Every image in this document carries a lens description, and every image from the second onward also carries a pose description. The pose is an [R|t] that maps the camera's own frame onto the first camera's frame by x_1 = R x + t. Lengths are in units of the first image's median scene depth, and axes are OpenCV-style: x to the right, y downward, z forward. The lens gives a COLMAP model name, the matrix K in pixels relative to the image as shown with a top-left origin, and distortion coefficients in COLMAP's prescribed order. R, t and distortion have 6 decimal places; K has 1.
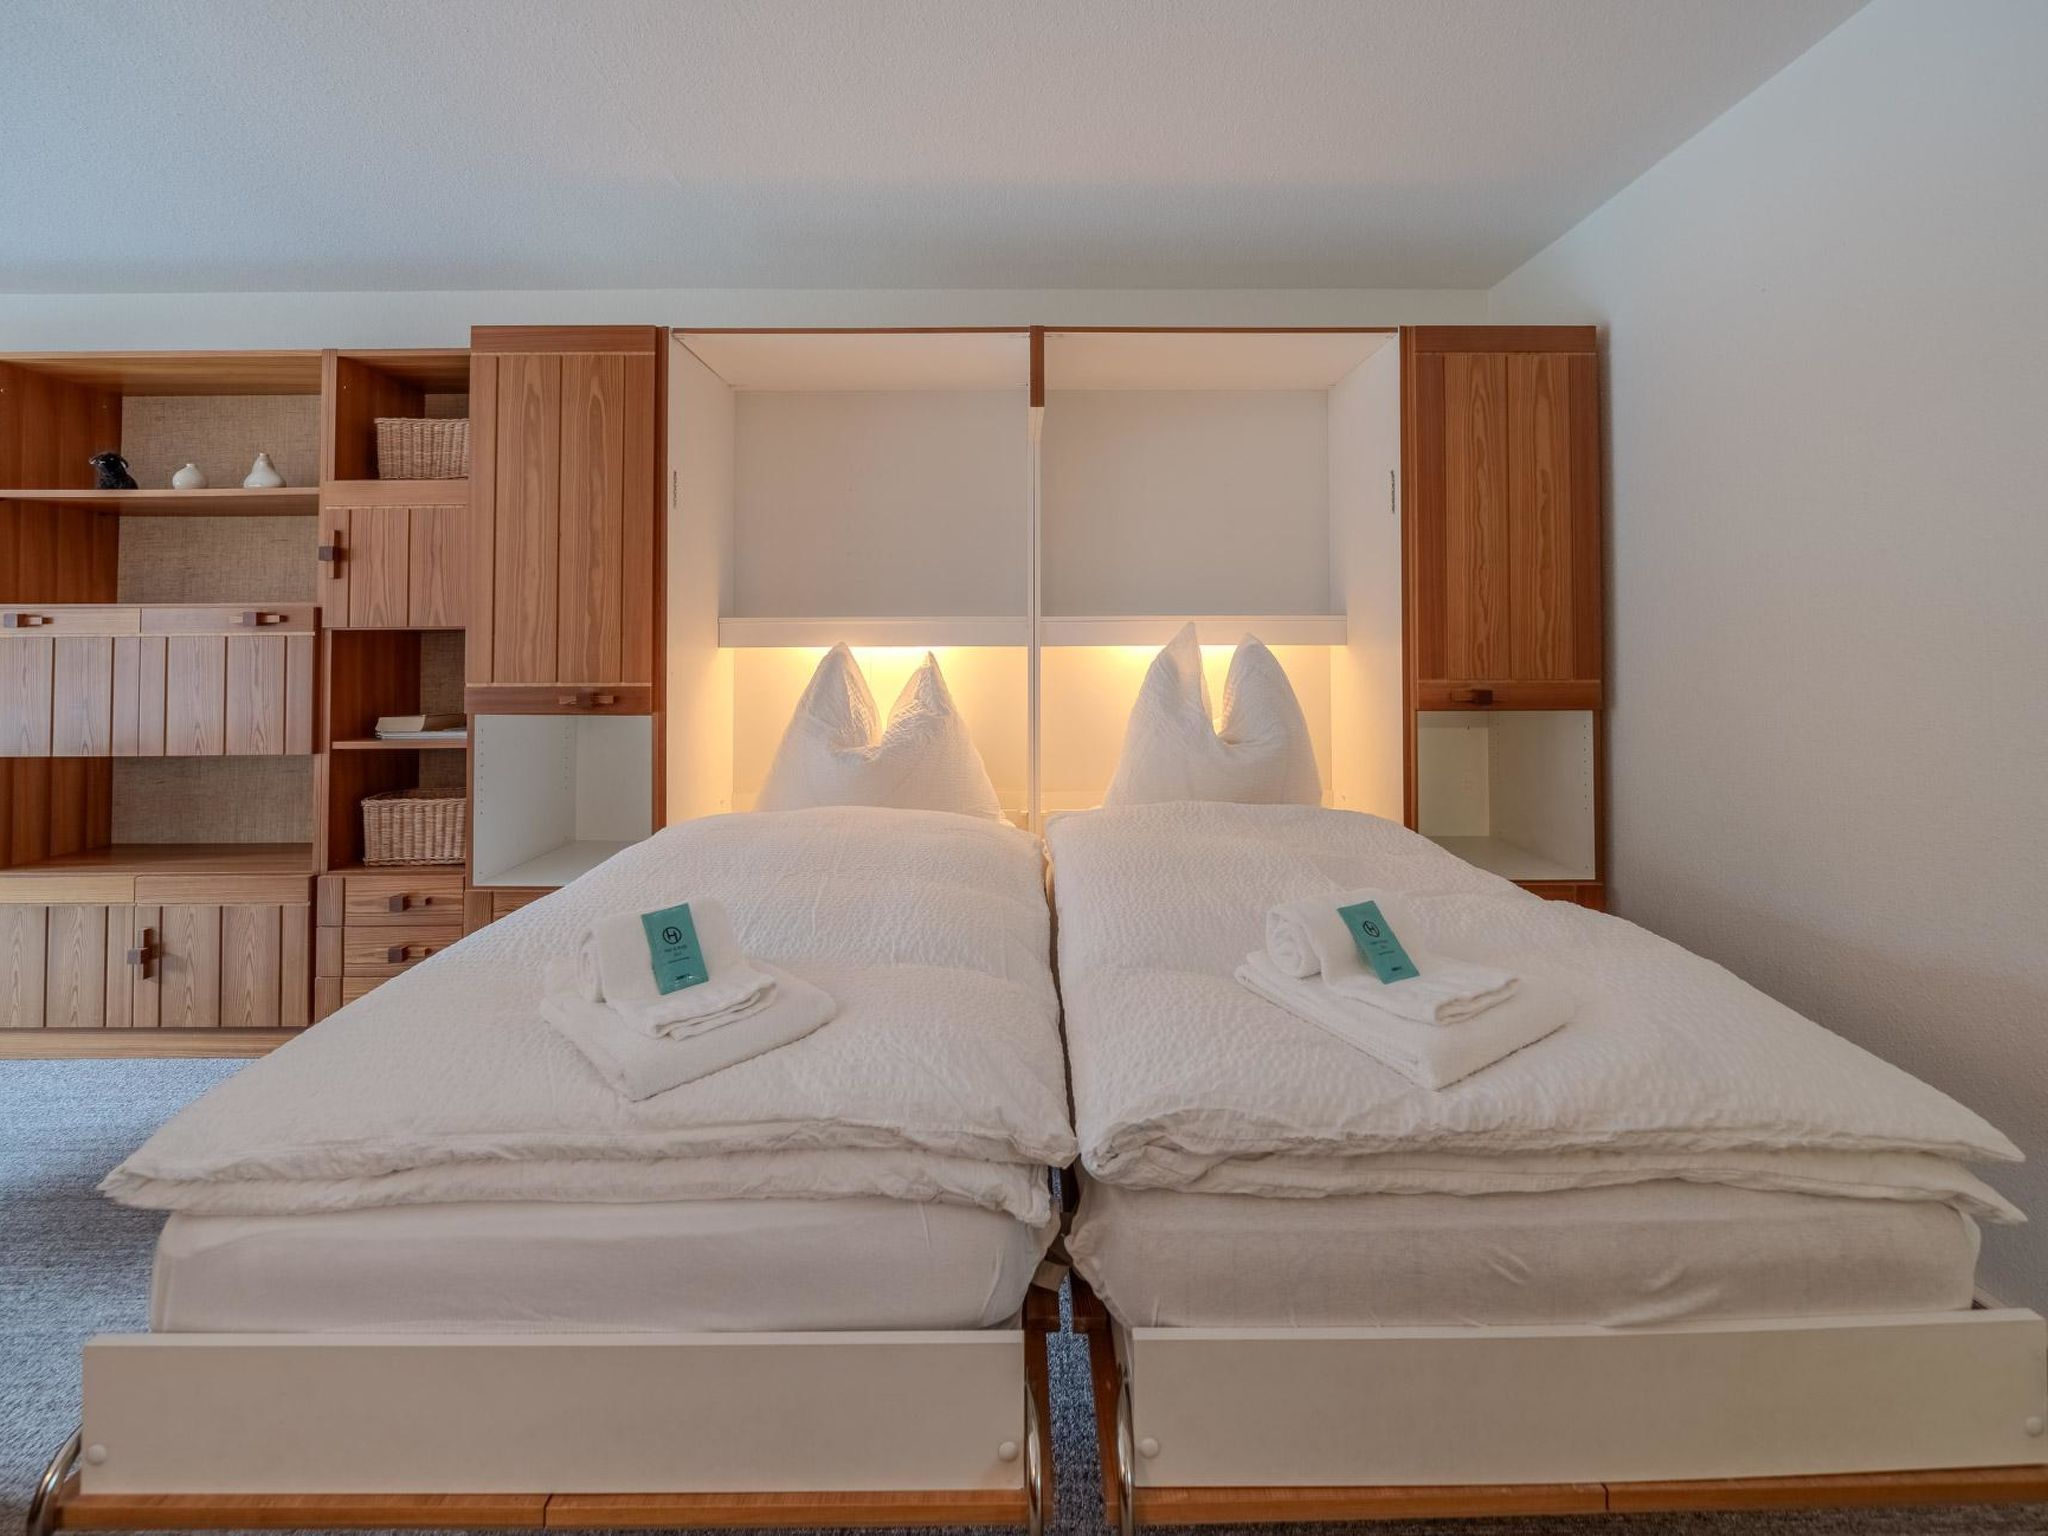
lens RADIAL K [[832.1, 0, 1031.6], [0, 832.1, 647.4], [0, 0, 1]] dist [-0.004934, -0.000100]
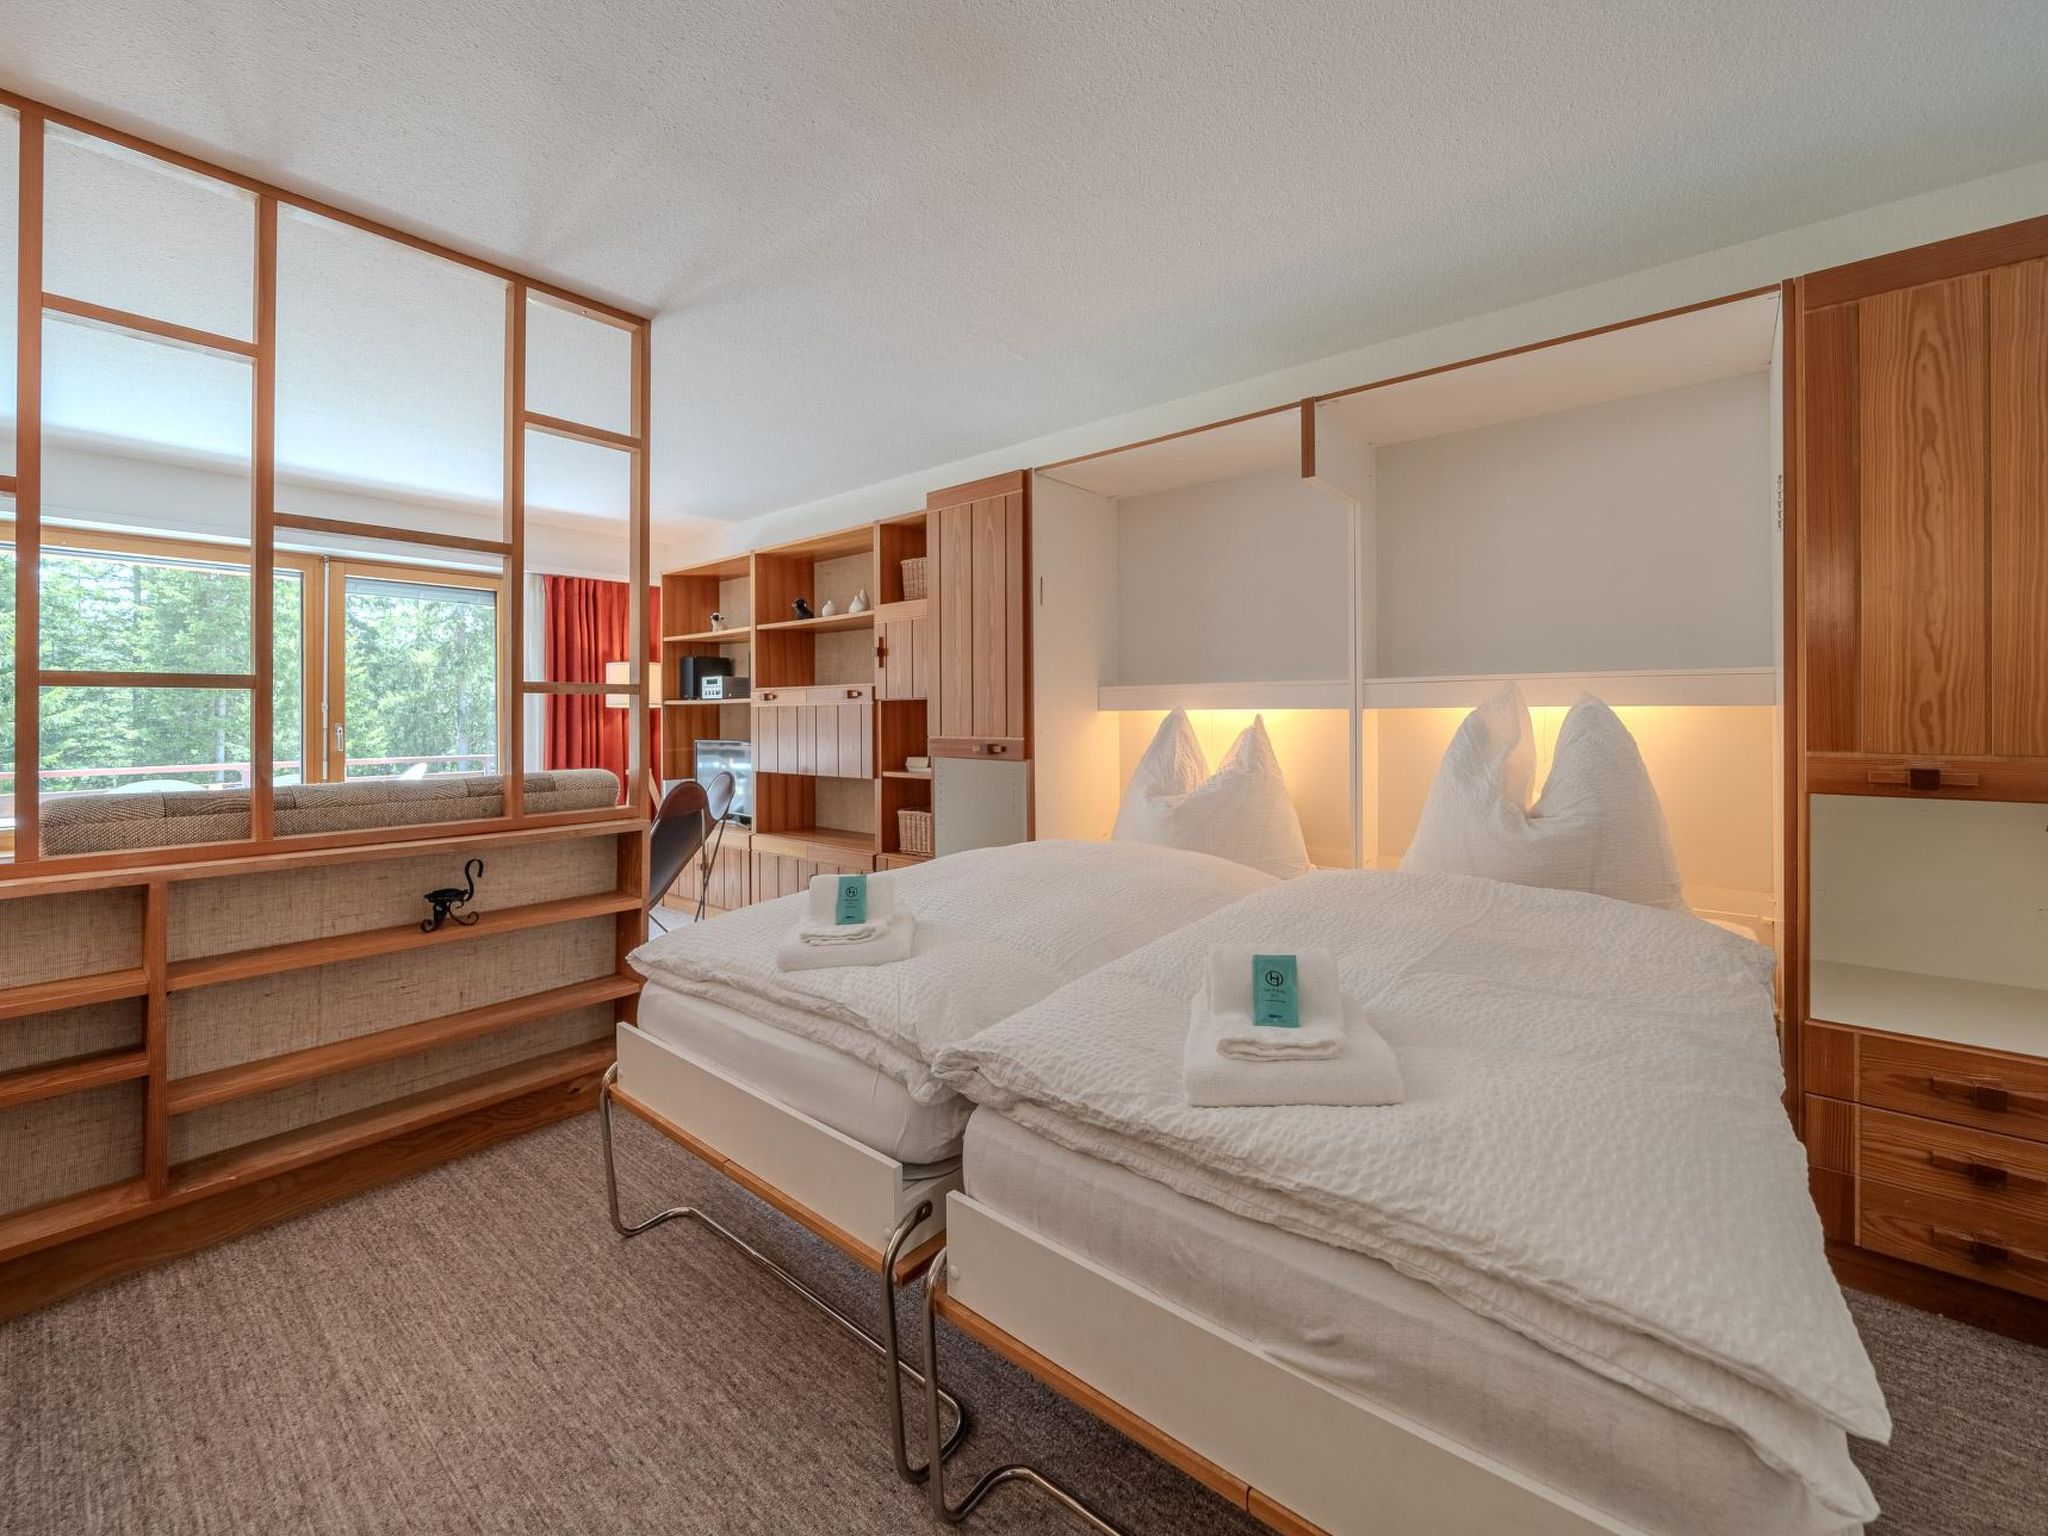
lens RADIAL K [[806.7, 0, 1047.7], [0, 806.7, 724.4], [0, 0, 1]] dist [-0.005201, -0.000597]
pose [[0.779495, 0.007406, -0.626365, 0.386205], [0.006145, 0.999792, 0.019469, -0.004013], [0.626379, -0.019025, 0.779287, 0.010187]]
